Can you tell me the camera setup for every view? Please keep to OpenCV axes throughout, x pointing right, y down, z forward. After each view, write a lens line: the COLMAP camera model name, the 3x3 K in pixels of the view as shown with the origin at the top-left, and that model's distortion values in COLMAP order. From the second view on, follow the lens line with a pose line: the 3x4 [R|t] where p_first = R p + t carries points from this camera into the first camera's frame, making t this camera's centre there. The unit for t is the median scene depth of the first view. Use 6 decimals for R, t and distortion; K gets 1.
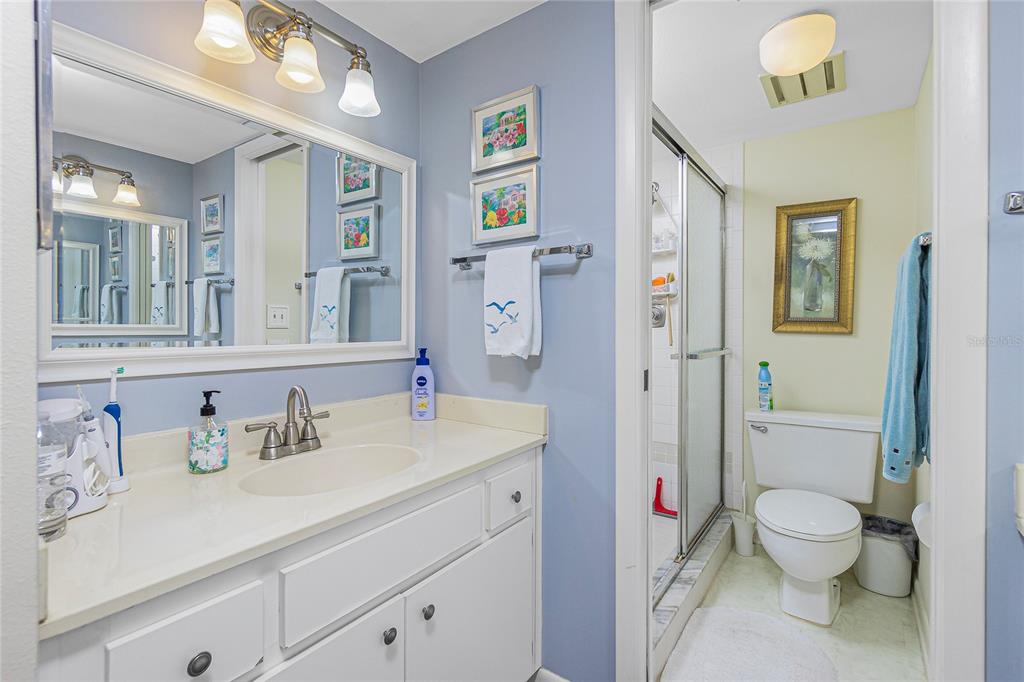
lens RADIAL K [[453.3, 0, 515.0], [0, 453.3, 332.8], [0, 0, 1]] dist [-0.001425, 0.000464]
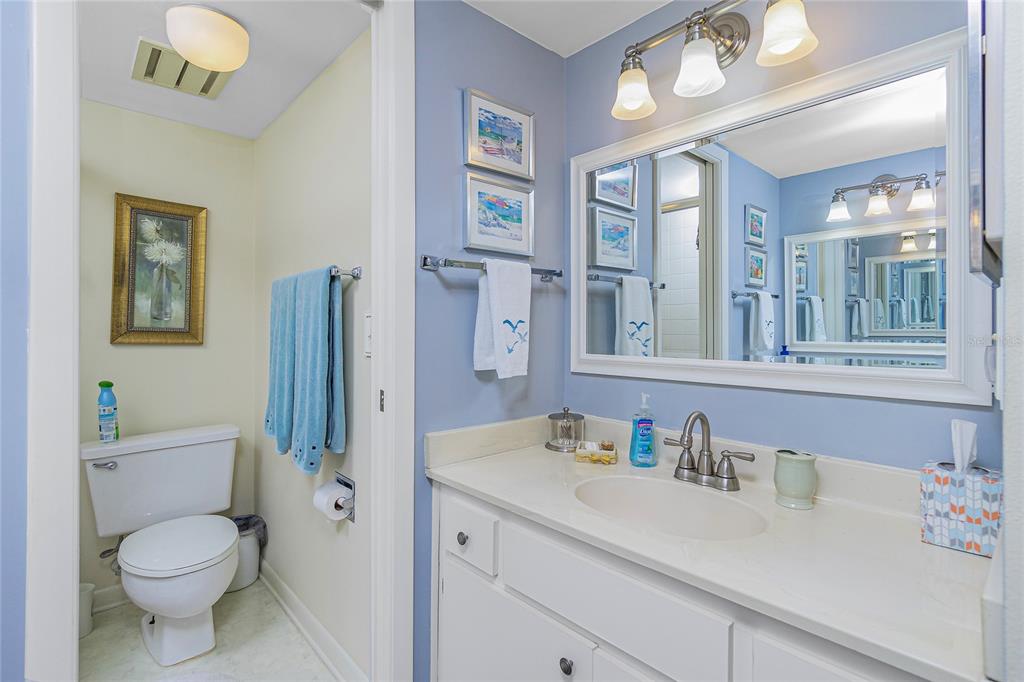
lens RADIAL K [[483.6, 0, 510.0], [0, 483.6, 330.7], [0, 0, 1]] dist [-0.002259, -0.000506]
pose [[0.195913, 0.005187, 0.980608, -0.152554], [0.017815, 0.999802, -0.008848, -0.006042], [-0.980459, 0.019203, 0.195782, 0.132586]]
